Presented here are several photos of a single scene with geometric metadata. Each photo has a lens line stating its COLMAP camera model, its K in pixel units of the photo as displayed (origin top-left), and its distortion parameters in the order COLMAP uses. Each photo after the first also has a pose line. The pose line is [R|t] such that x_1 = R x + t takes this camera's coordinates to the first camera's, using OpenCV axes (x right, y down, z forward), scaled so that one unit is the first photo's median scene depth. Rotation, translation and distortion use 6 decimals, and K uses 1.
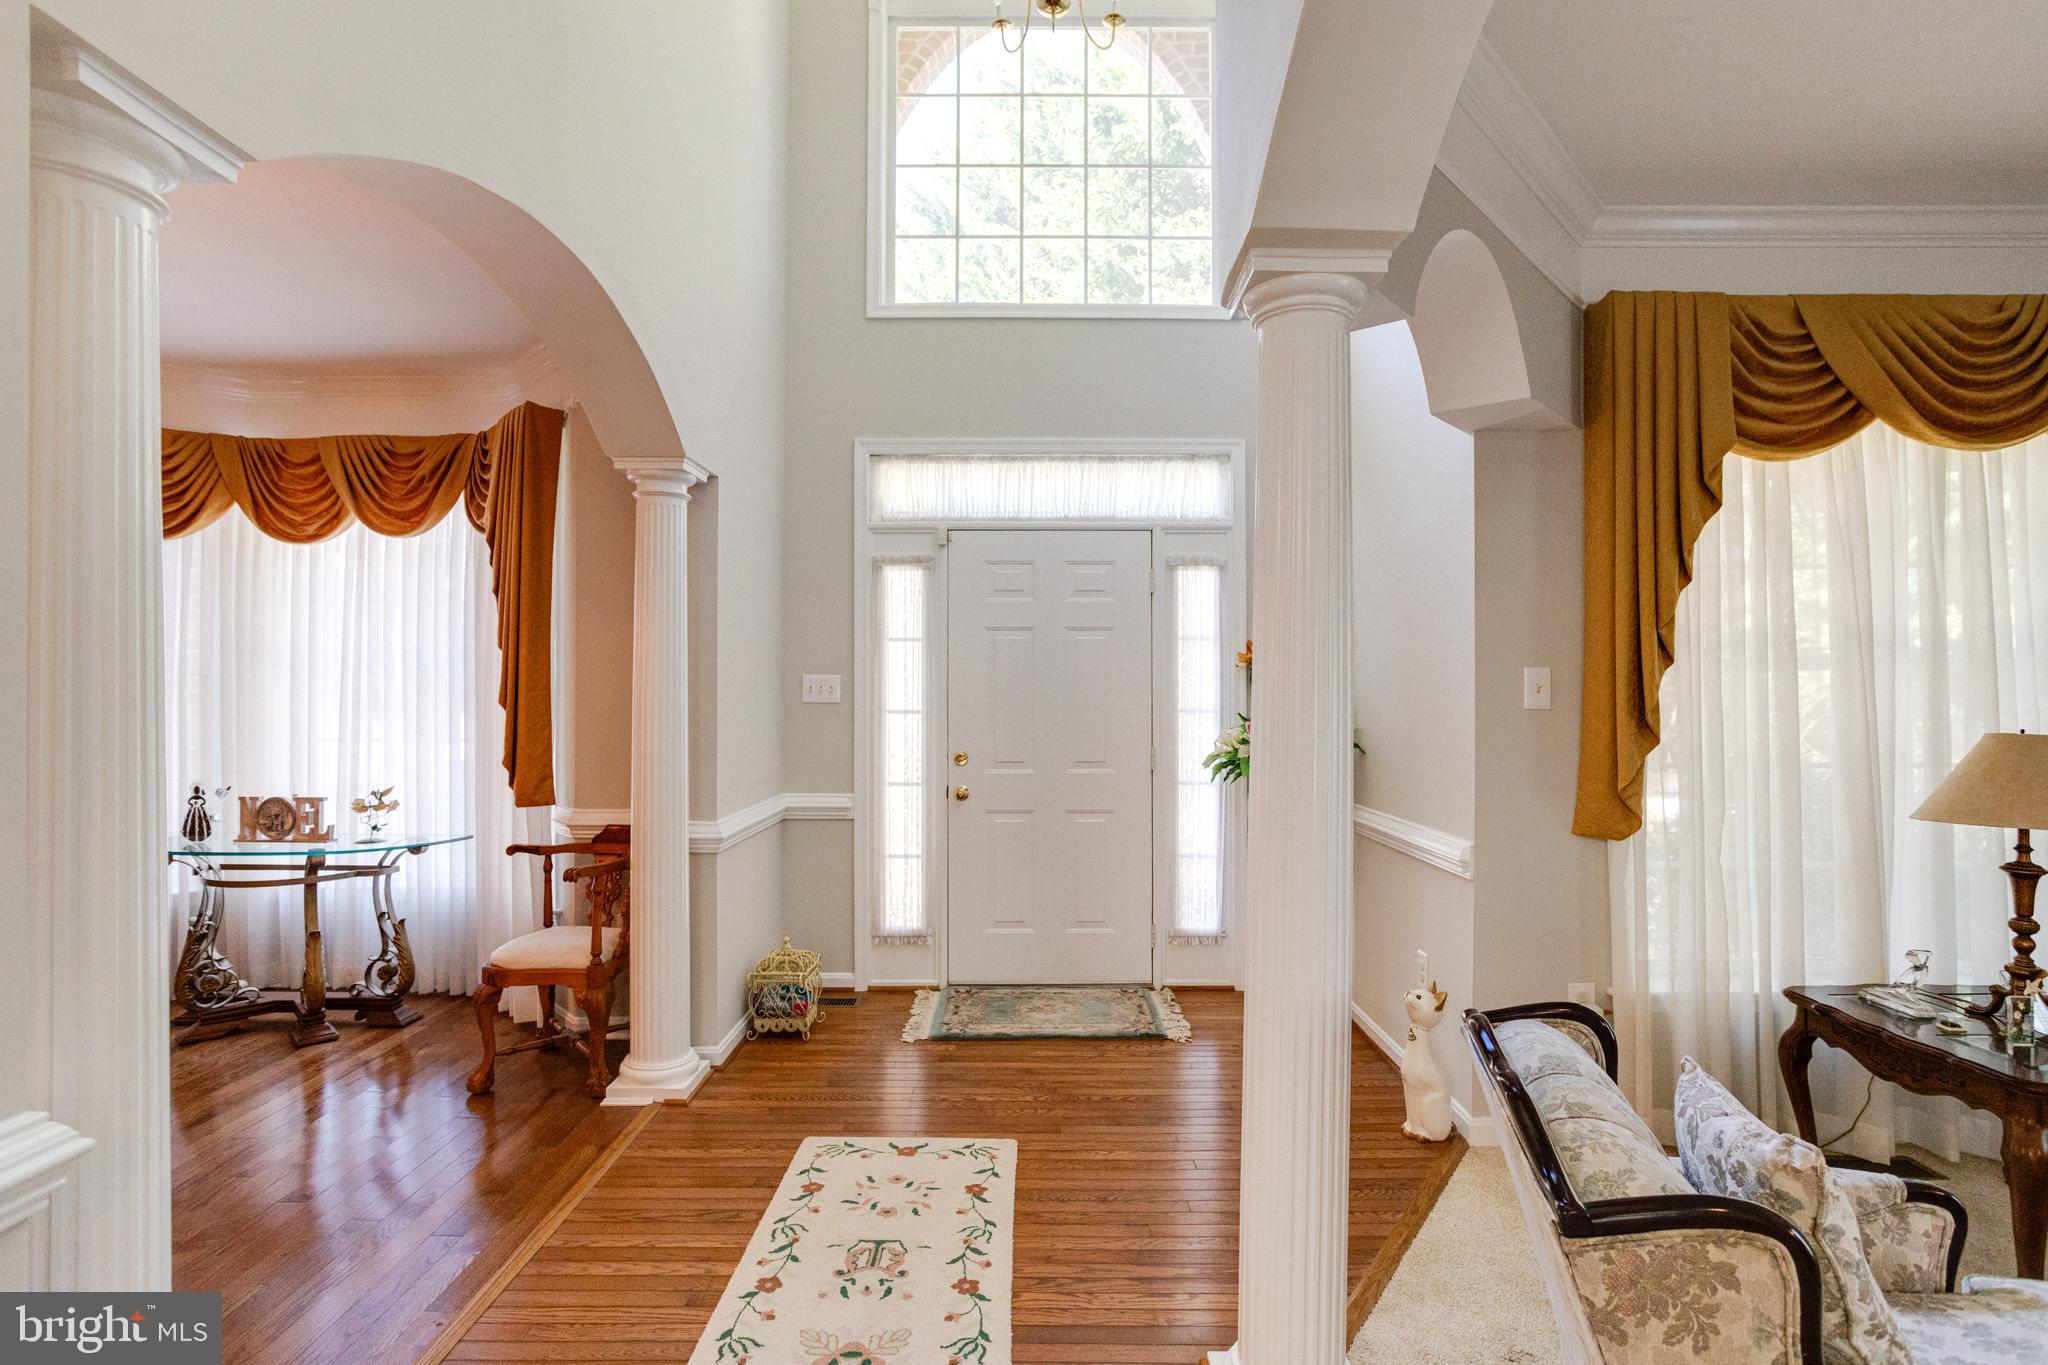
lens RADIAL K [[996.3, 0, 1020.8], [0, 996.3, 669.8], [0, 0, 1]] dist [-0.042260, 0.025970]
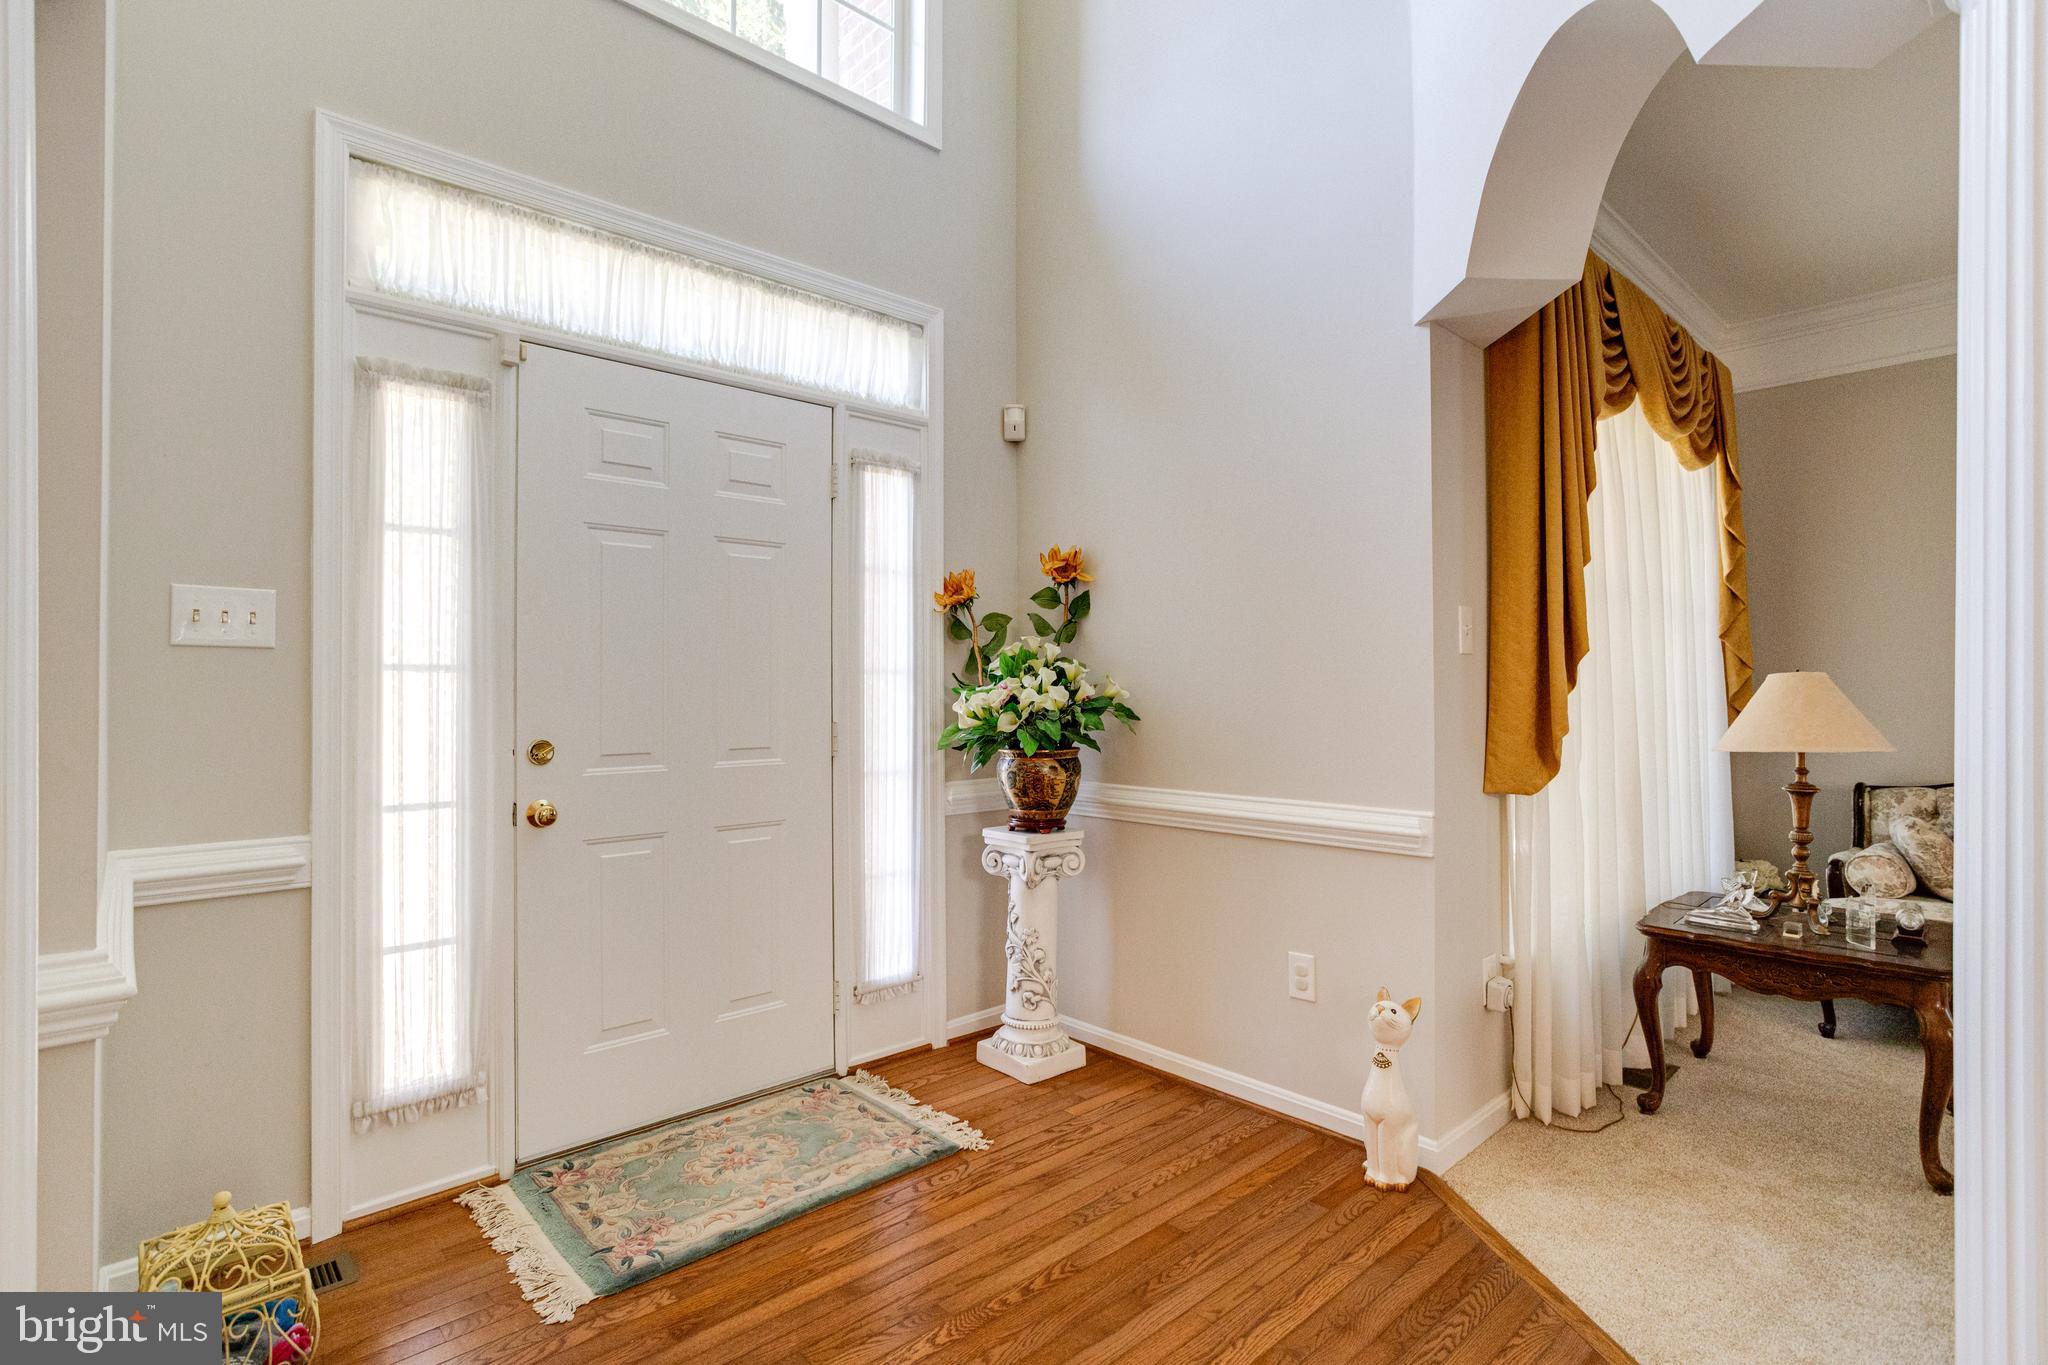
lens RADIAL K [[996.3, 0, 1020.8], [0, 996.3, 669.8], [0, 0, 1]] dist [-0.042260, 0.025970]
pose [[0.733608, 0.009250, 0.679510, -0.262621], [-0.013178, 0.999913, 0.000616, 0.042733], [-0.679445, -0.009406, 0.733666, 0.453340]]
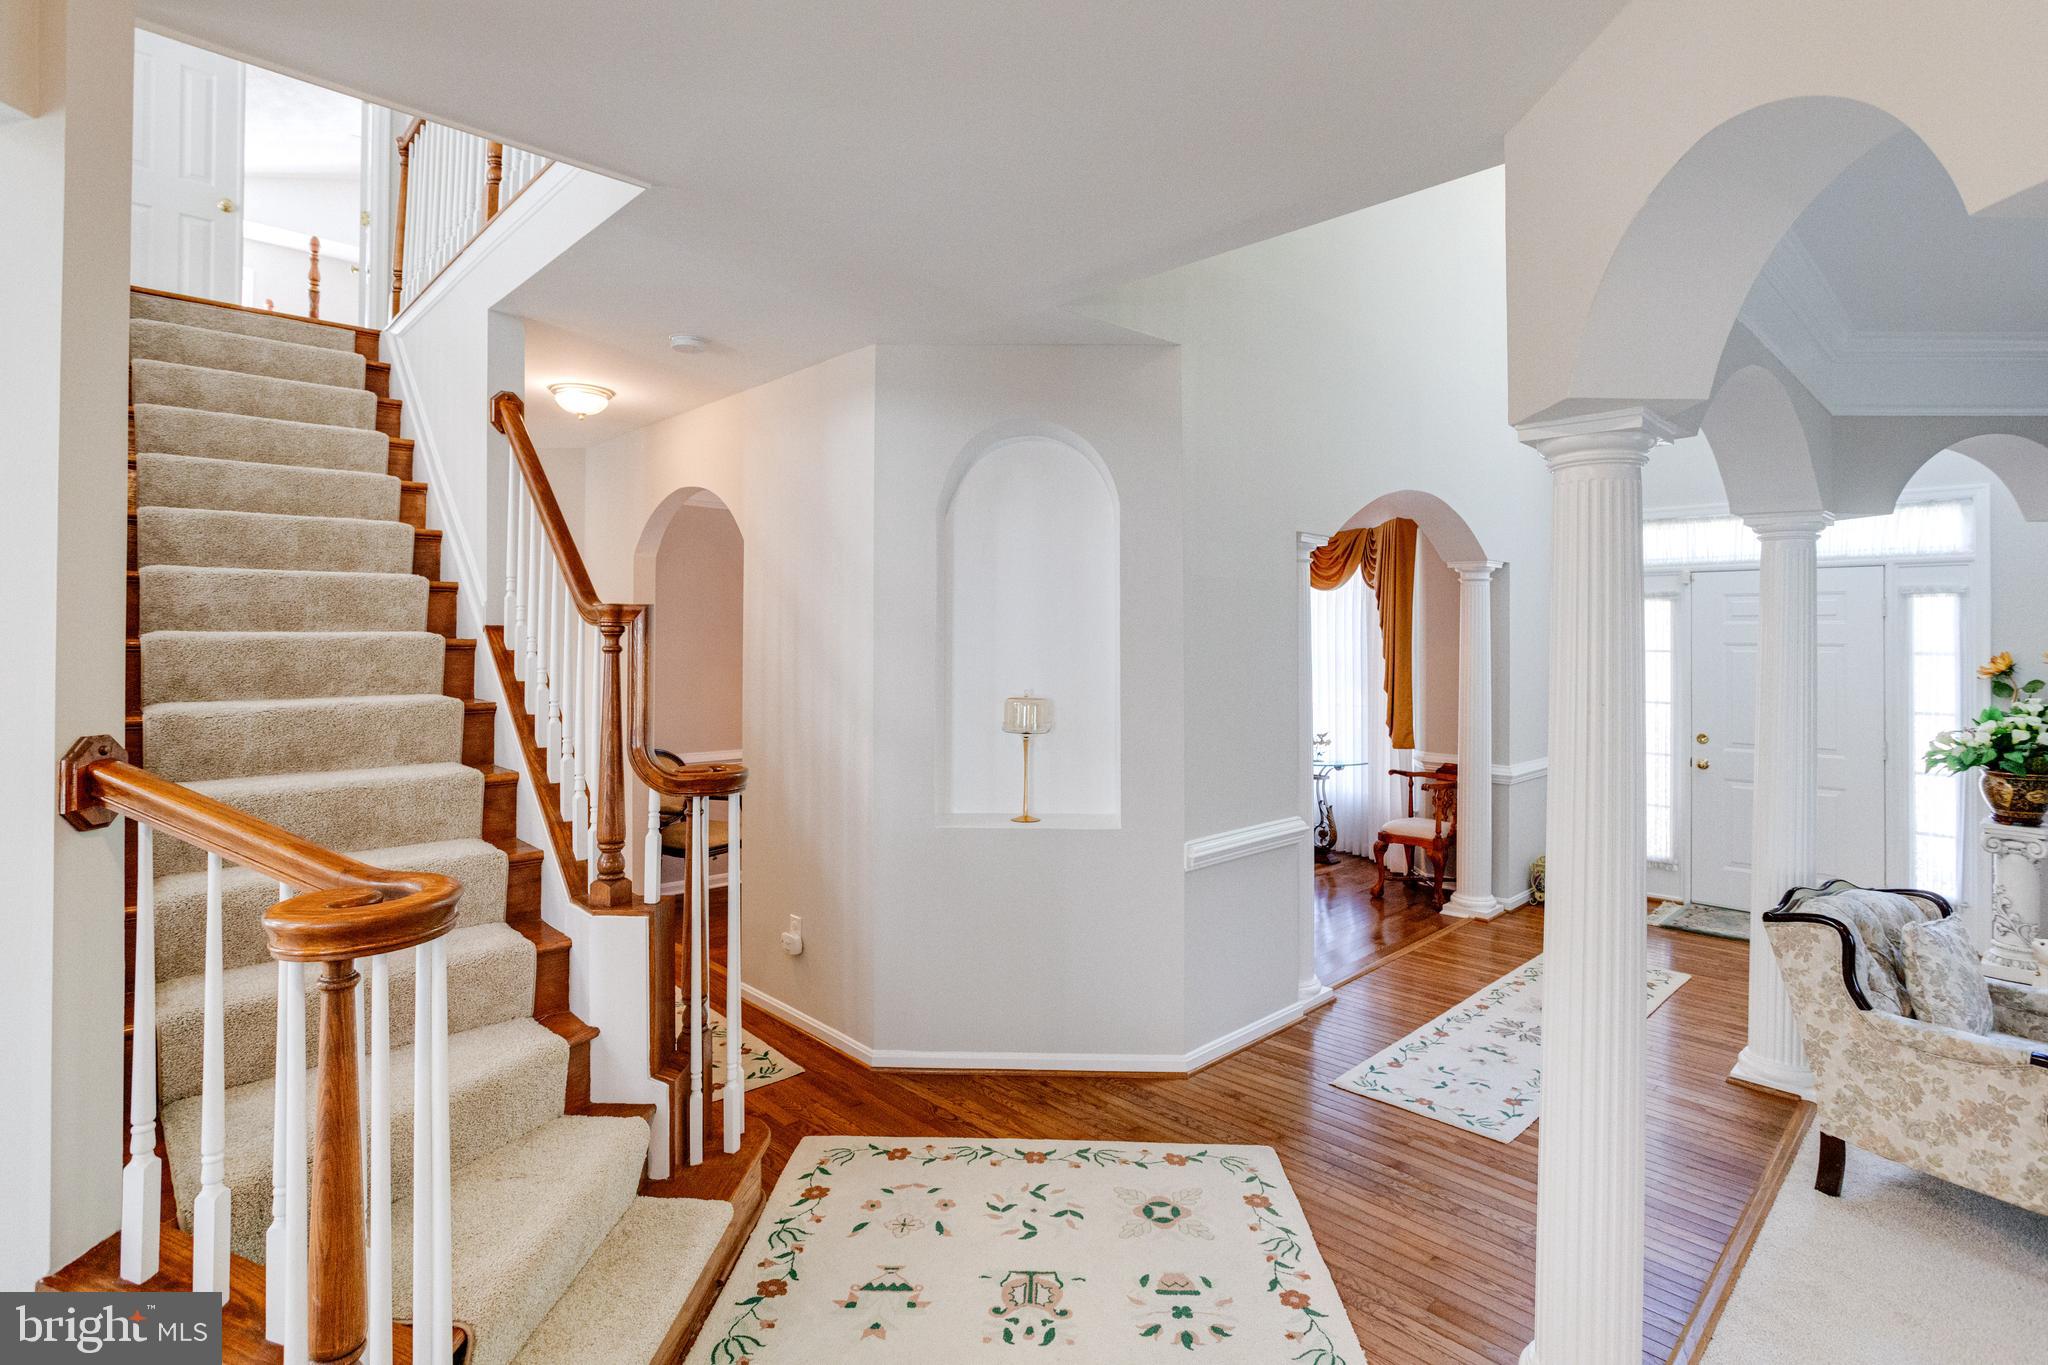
lens RADIAL K [[1006.0, 0, 1023.2], [0, 1006.0, 636.1], [0, 0, 1]] dist [-0.041902, 0.024595]
pose [[0.700483, 0.003786, -0.713659, 0.286517], [0.009270, 0.999853, 0.014402, -0.089093], [0.713609, -0.016704, 0.700345, -0.686202]]
